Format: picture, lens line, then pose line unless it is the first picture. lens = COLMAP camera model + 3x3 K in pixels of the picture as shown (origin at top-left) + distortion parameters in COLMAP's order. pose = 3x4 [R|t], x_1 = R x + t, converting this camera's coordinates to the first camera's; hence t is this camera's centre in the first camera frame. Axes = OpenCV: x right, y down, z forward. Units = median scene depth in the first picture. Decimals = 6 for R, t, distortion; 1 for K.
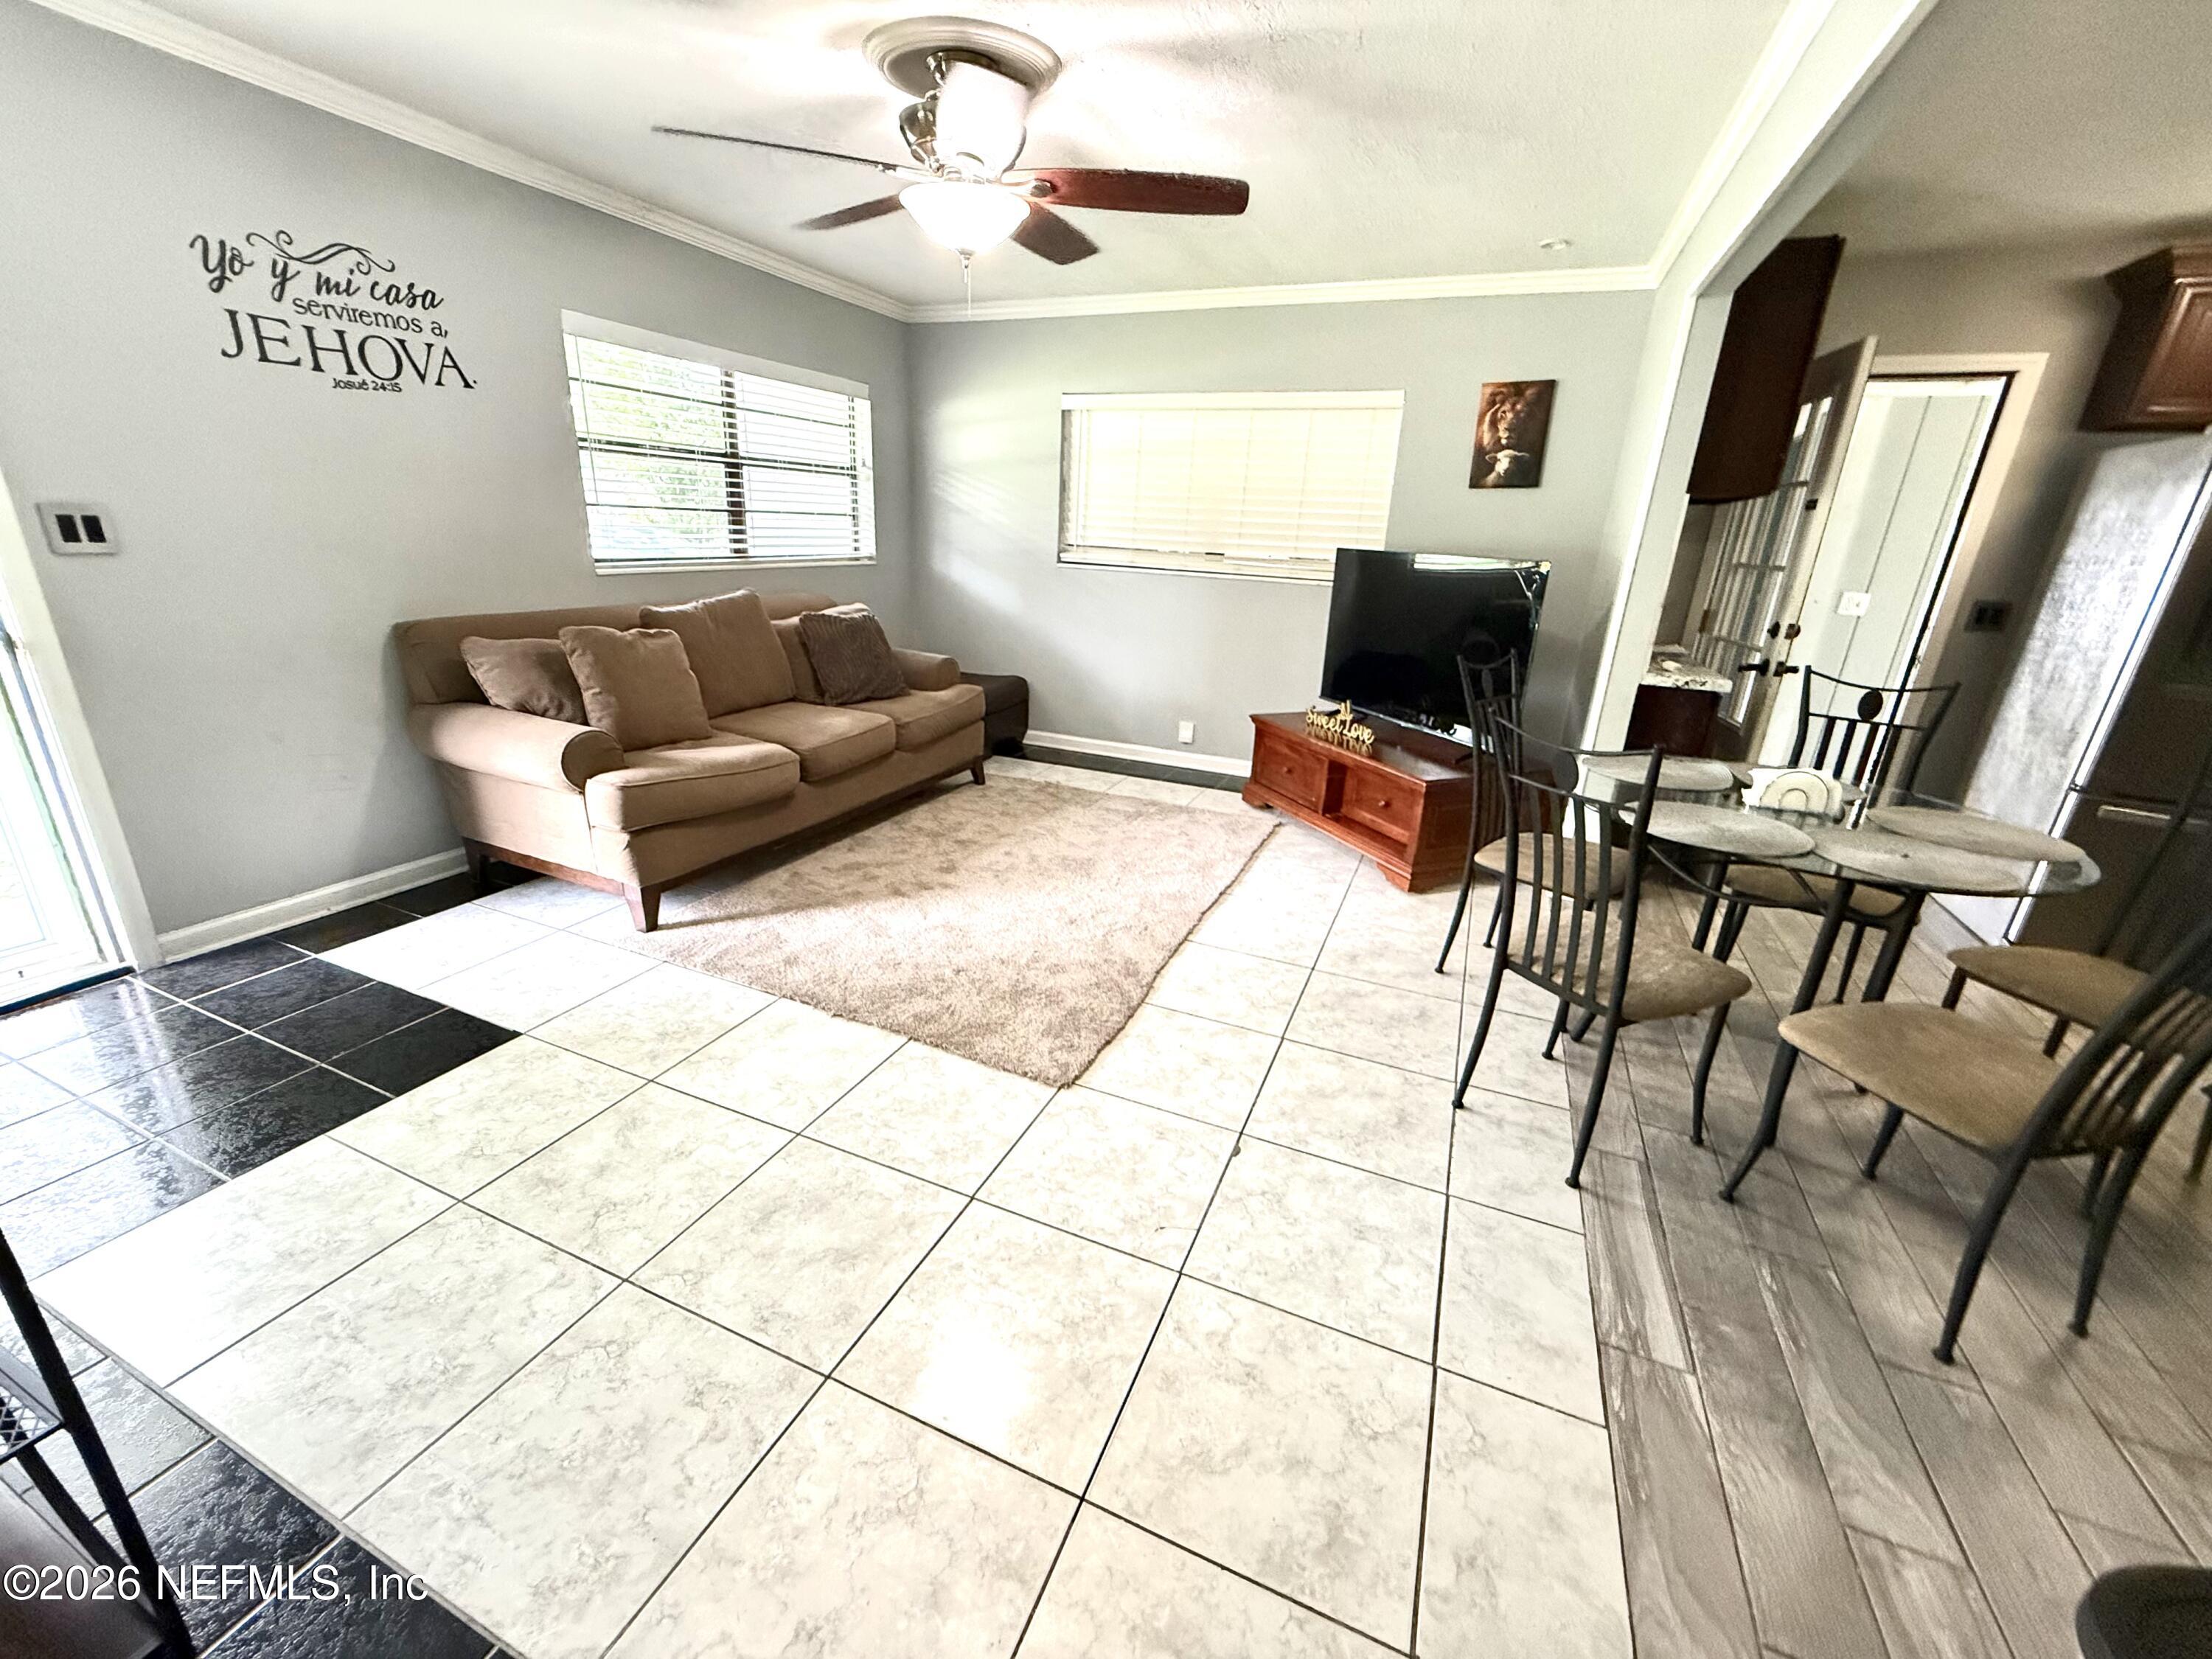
lens RADIAL K [[891.2, 0, 1101.4], [0, 891.2, 829.3], [0, 0, 1]] dist [-0.001262, 0.000557]
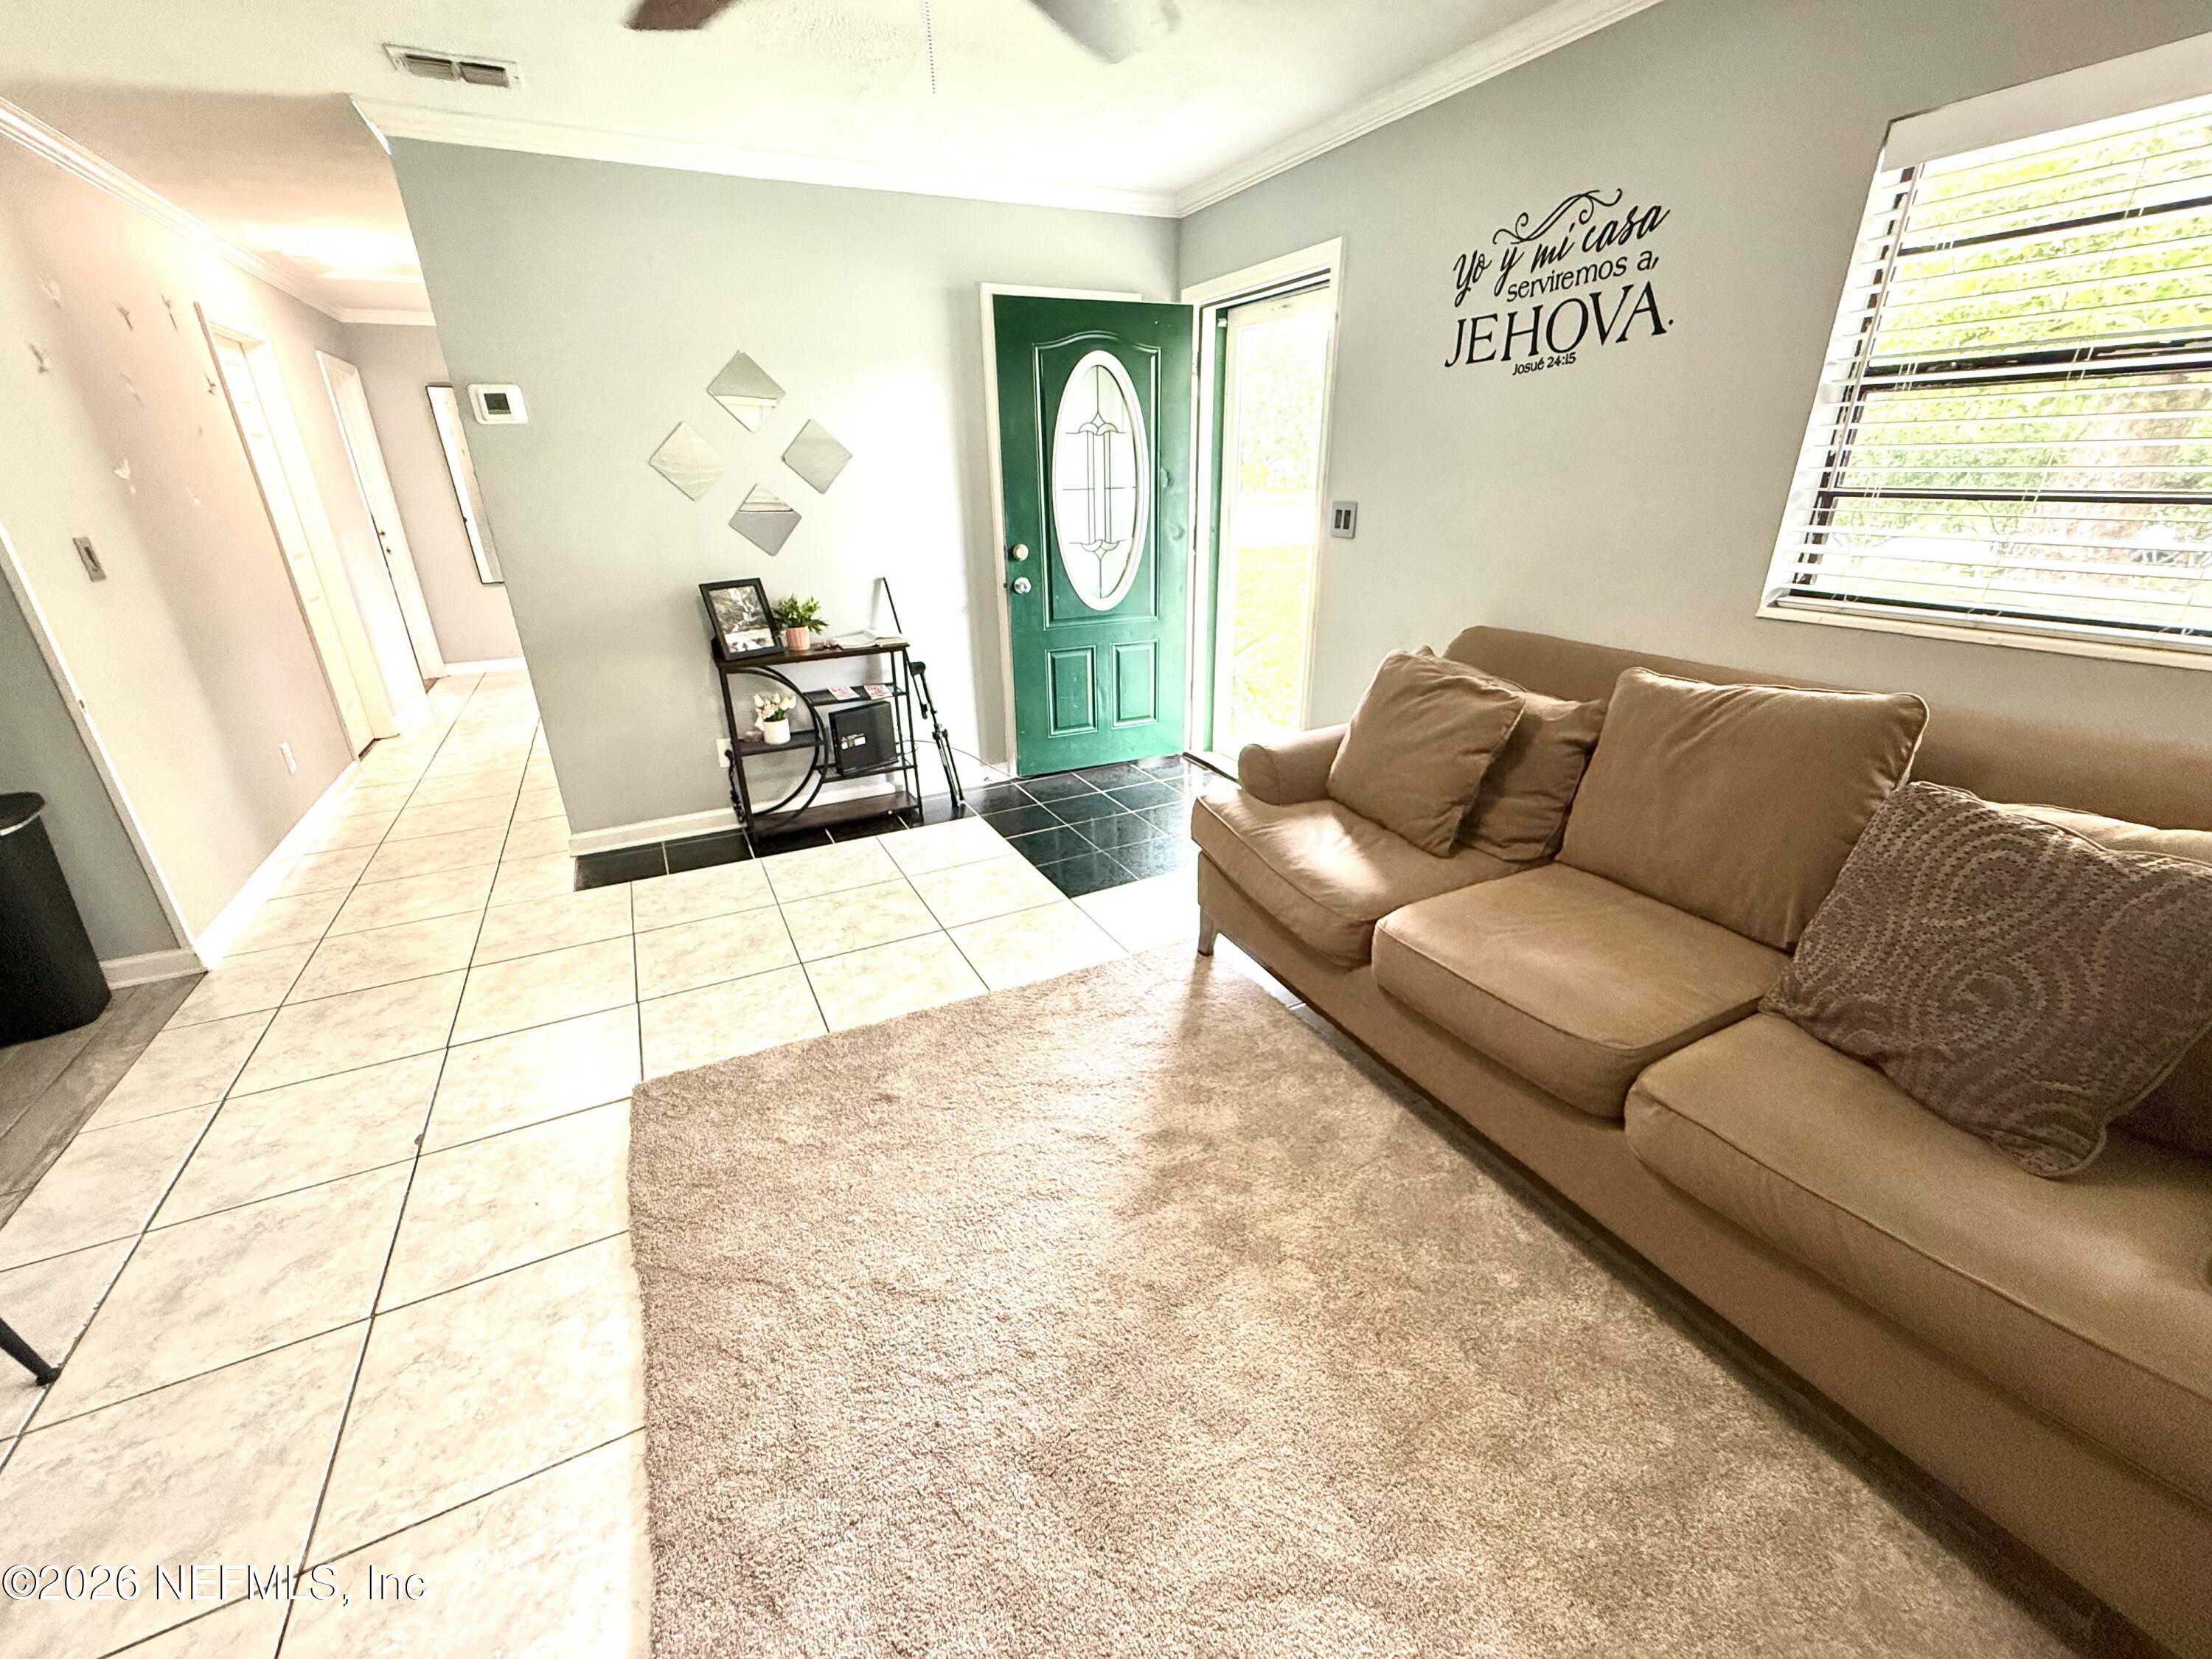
lens RADIAL K [[891.2, 0, 1103.2], [0, 891.2, 832.4], [0, 0, 1]] dist [-0.001262, 0.000557]
pose [[-0.638309, 0.259983, -0.724548, 0.220338], [-0.262225, 0.811508, 0.522200, -0.478488], [0.723740, 0.523320, -0.449819, 1.354203]]
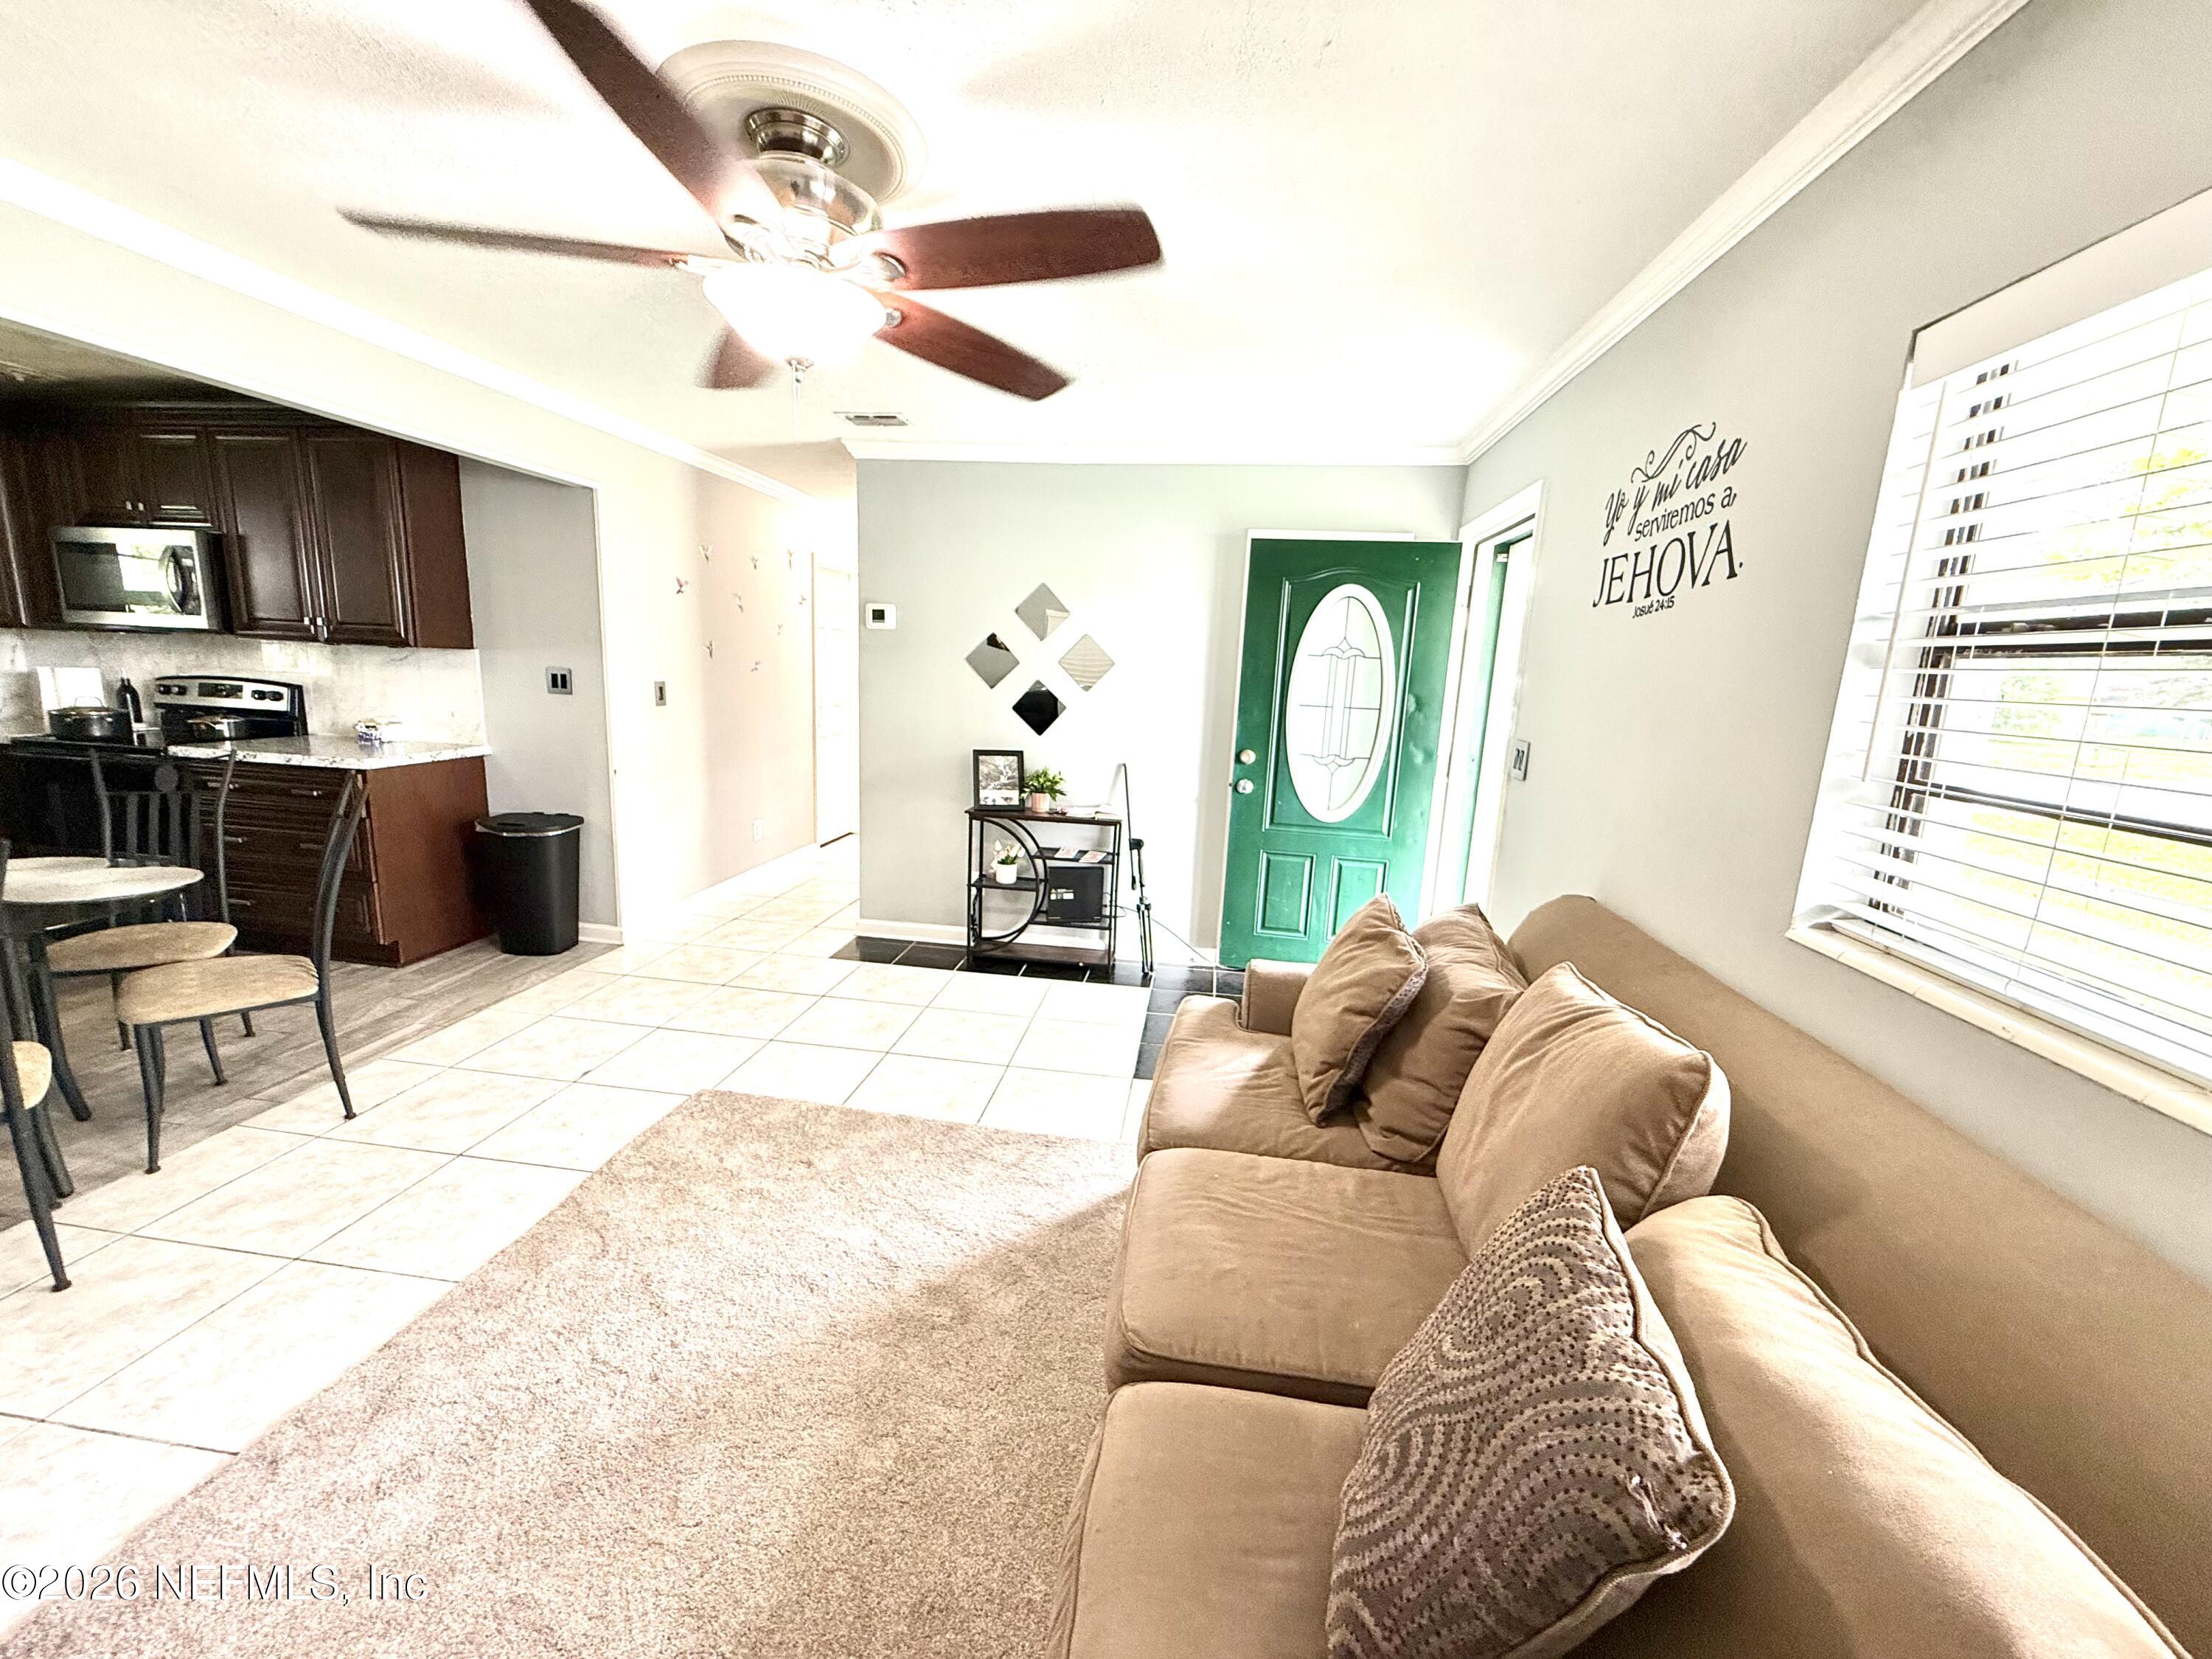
lens RADIAL K [[891.2, 0, 1101.5], [0, 891.2, 832.8], [0, 0, 1]] dist [-0.001262, 0.000557]
pose [[-0.958654, -0.040621, -0.281659, -0.176313], [-0.174832, 0.865011, 0.470308, -0.619707], [0.224534, 0.500106, -0.836348, 1.657188]]
